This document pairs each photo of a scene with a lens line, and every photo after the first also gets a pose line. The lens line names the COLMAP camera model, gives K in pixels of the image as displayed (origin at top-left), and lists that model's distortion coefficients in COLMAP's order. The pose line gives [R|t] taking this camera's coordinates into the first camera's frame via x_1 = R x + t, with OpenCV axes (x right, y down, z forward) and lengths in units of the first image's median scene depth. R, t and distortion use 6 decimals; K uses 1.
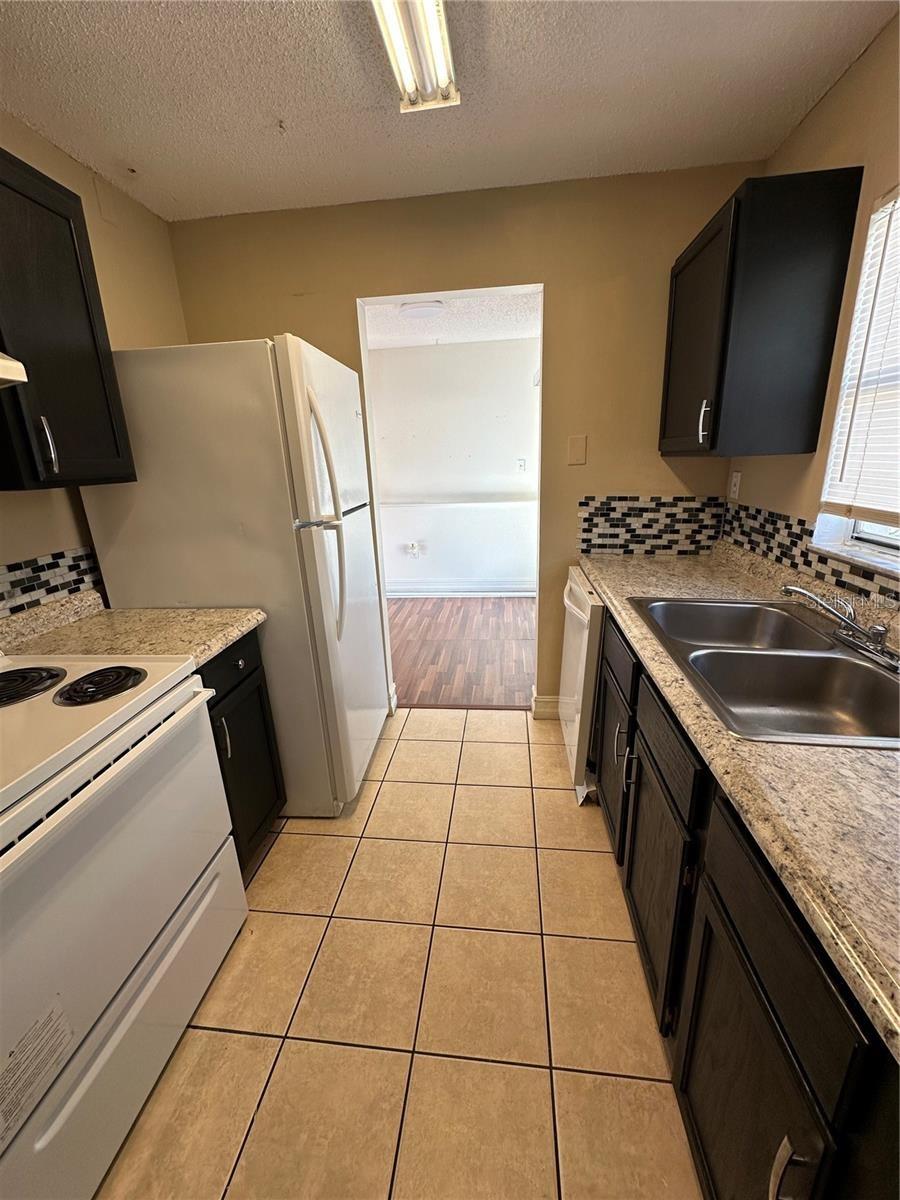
lens RADIAL K [[479.4, 0, 450.0], [0, 479.4, 600.0], [0, 0, 1]] dist [0.000535, 0.000137]
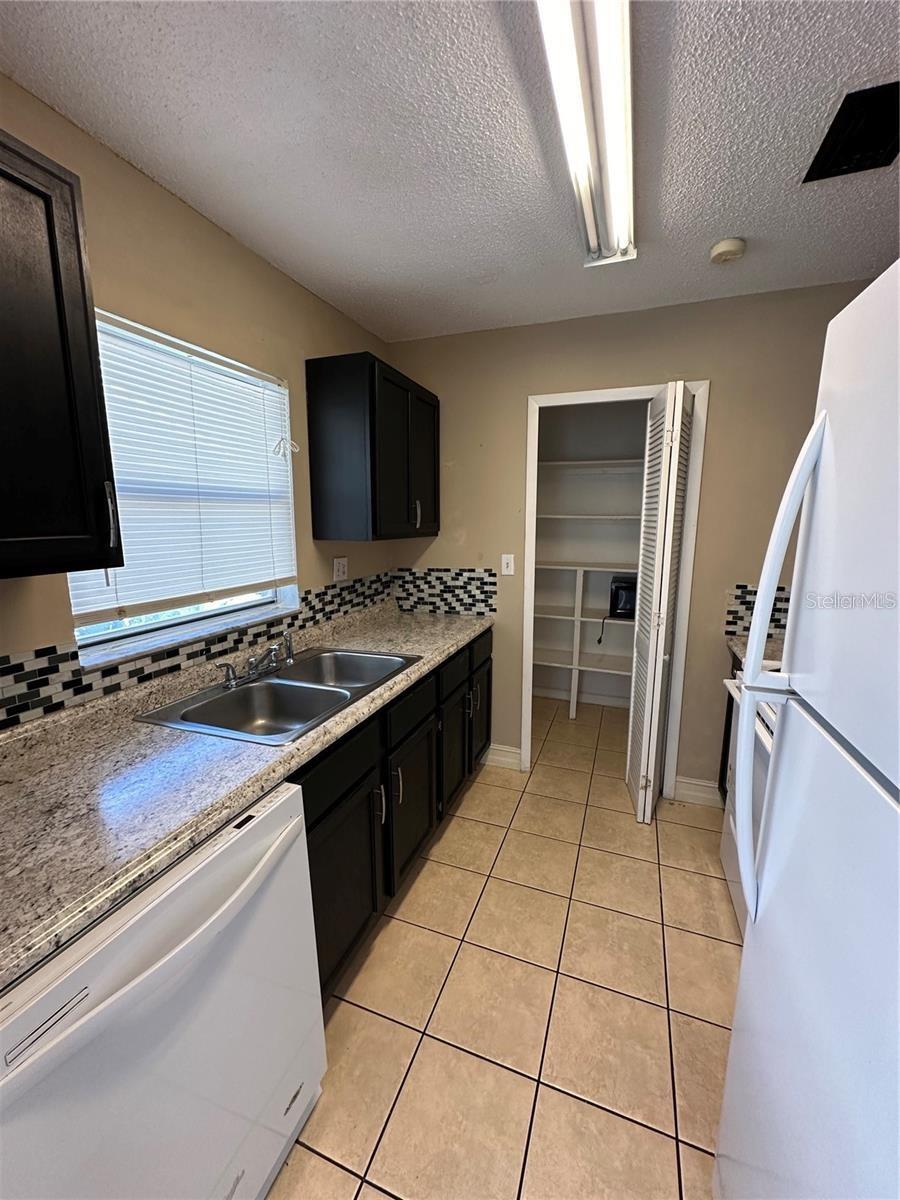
lens RADIAL K [[479.4, 0, 450.0], [0, 479.4, 600.0], [0, 0, 1]] dist [0.000535, 0.000137]
pose [[-0.969187, -0.010253, 0.246115, -0.056082], [0.099988, 0.896745, 0.431103, -0.529751], [-0.225122, 0.442428, -0.868088, 1.586950]]
